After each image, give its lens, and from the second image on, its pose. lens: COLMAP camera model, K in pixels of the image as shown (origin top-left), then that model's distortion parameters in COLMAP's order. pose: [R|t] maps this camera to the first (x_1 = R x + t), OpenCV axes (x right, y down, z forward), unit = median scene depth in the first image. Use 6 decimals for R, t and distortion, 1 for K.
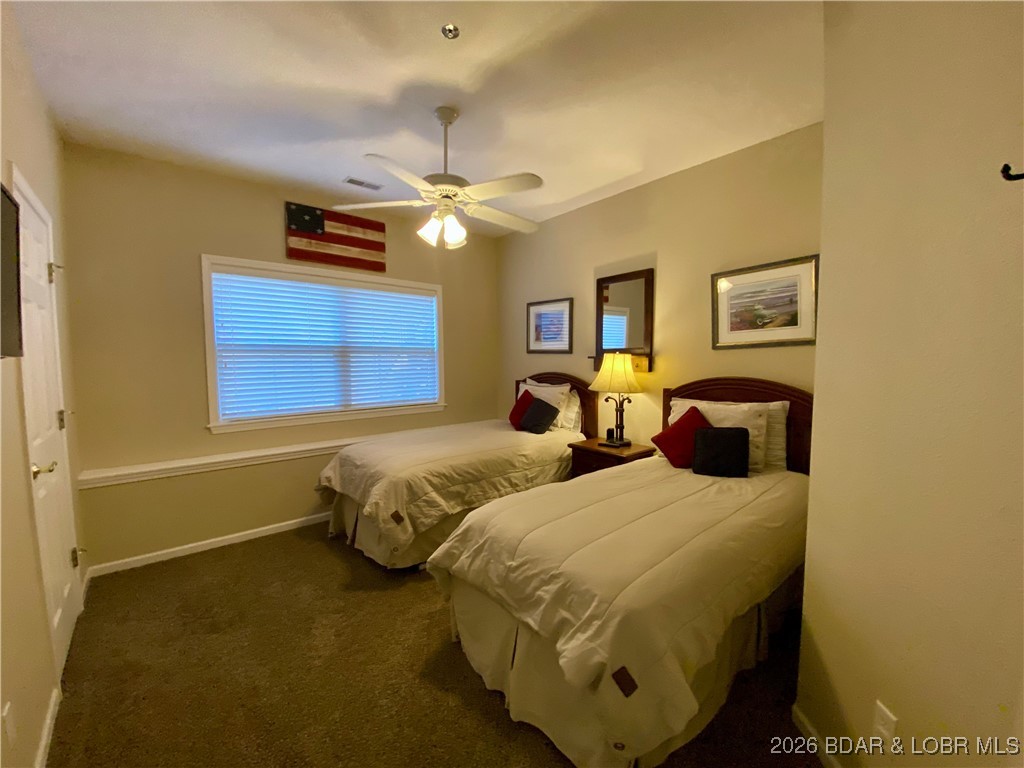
lens RADIAL K [[415.2, 0, 517.8], [0, 415.2, 381.1], [0, 0, 1]] dist [0.010496, -0.014918]
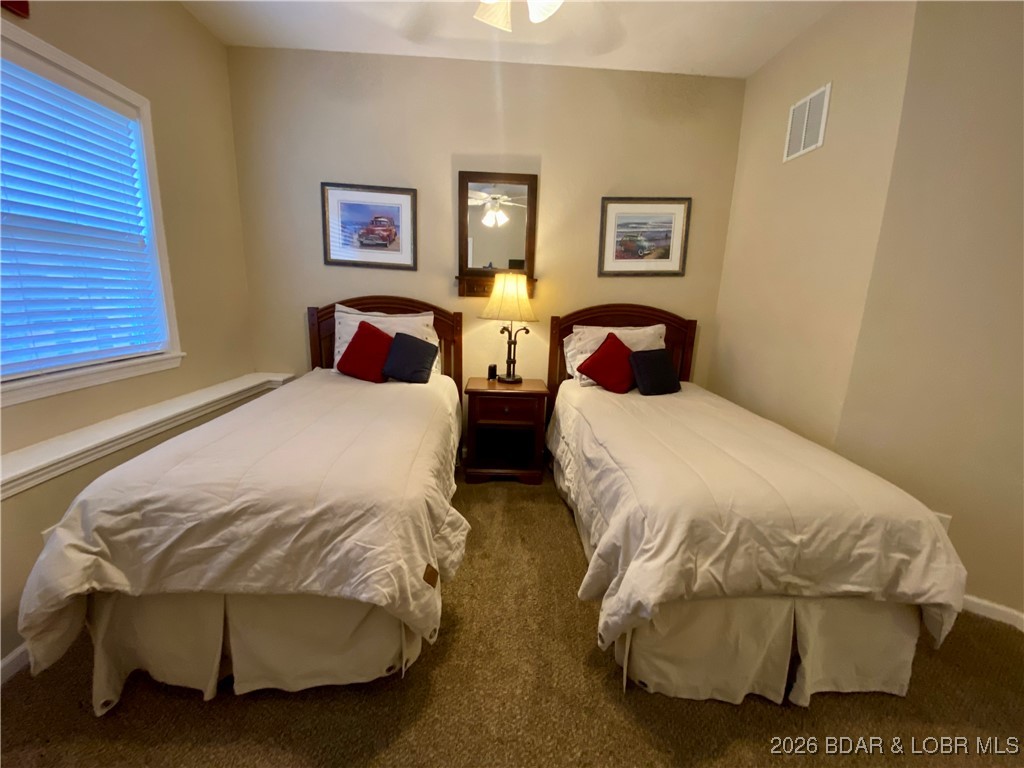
lens RADIAL K [[415.2, 0, 510.8], [0, 415.2, 385.9], [0, 0, 1]] dist [0.010496, -0.014918]
pose [[0.615406, -0.135997, 0.776390, -0.488029], [0.005945, 0.985776, 0.167962, 0.016113], [-0.788188, -0.098749, 0.607460, 0.532098]]
